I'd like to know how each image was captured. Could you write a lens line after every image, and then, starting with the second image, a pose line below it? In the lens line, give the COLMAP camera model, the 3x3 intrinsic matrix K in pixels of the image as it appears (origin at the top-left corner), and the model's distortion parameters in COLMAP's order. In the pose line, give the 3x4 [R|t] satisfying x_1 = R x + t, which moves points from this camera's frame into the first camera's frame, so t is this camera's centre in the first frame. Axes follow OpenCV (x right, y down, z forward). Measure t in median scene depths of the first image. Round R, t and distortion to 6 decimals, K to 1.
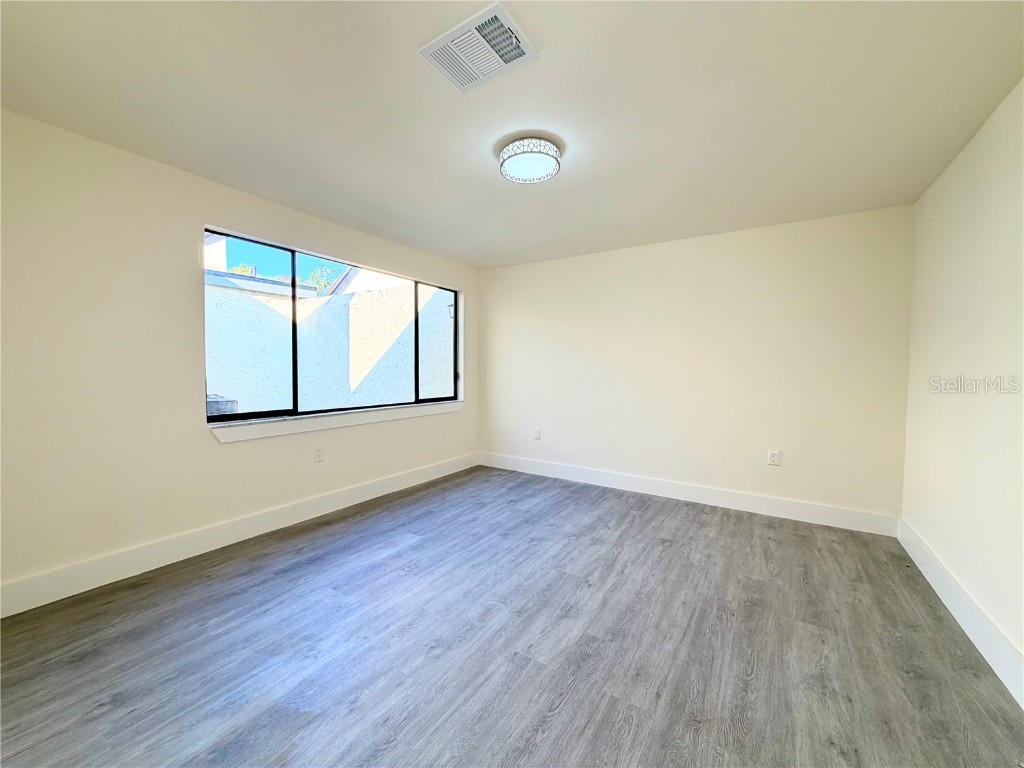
lens RADIAL K [[406.5, 0, 510.8], [0, 406.5, 385.1], [0, 0, 1]] dist [0.001497, -0.000035]
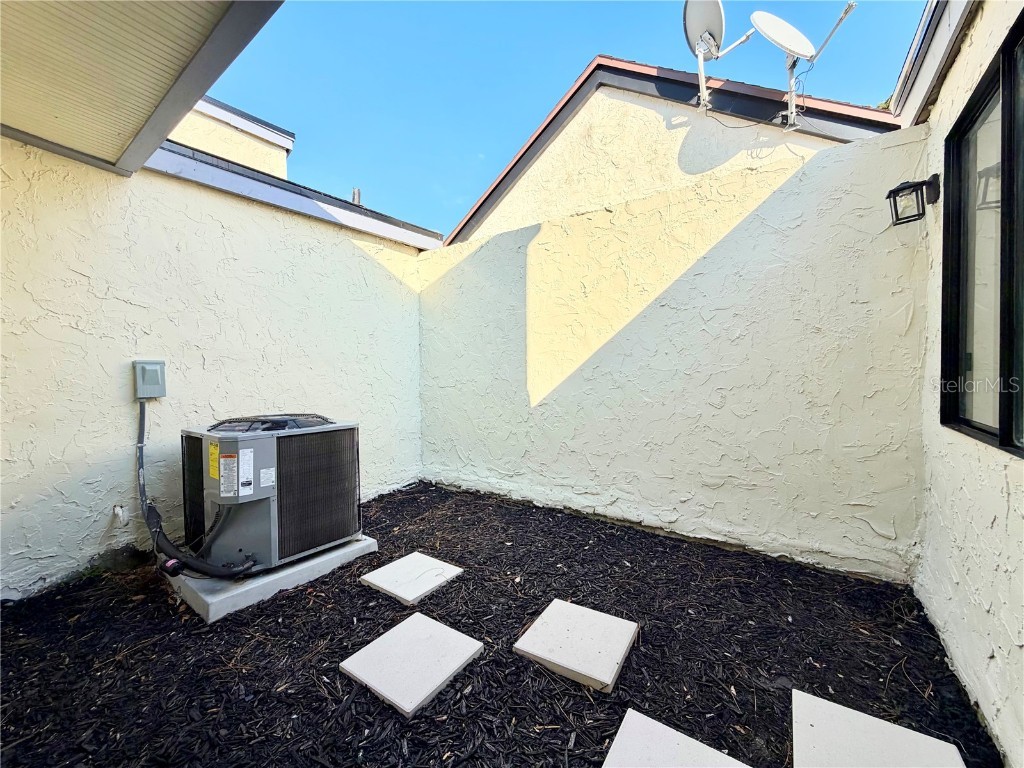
lens RADIAL K [[406.5, 0, 510.8], [0, 406.5, 385.1], [0, 0, 1]] dist [0.001497, -0.000035]
pose [[0.998889, -0.019974, -0.042693, -0.402367], [0.019669, 0.999778, -0.007544, -0.004816], [0.042835, 0.006696, 0.999060, 0.444730]]
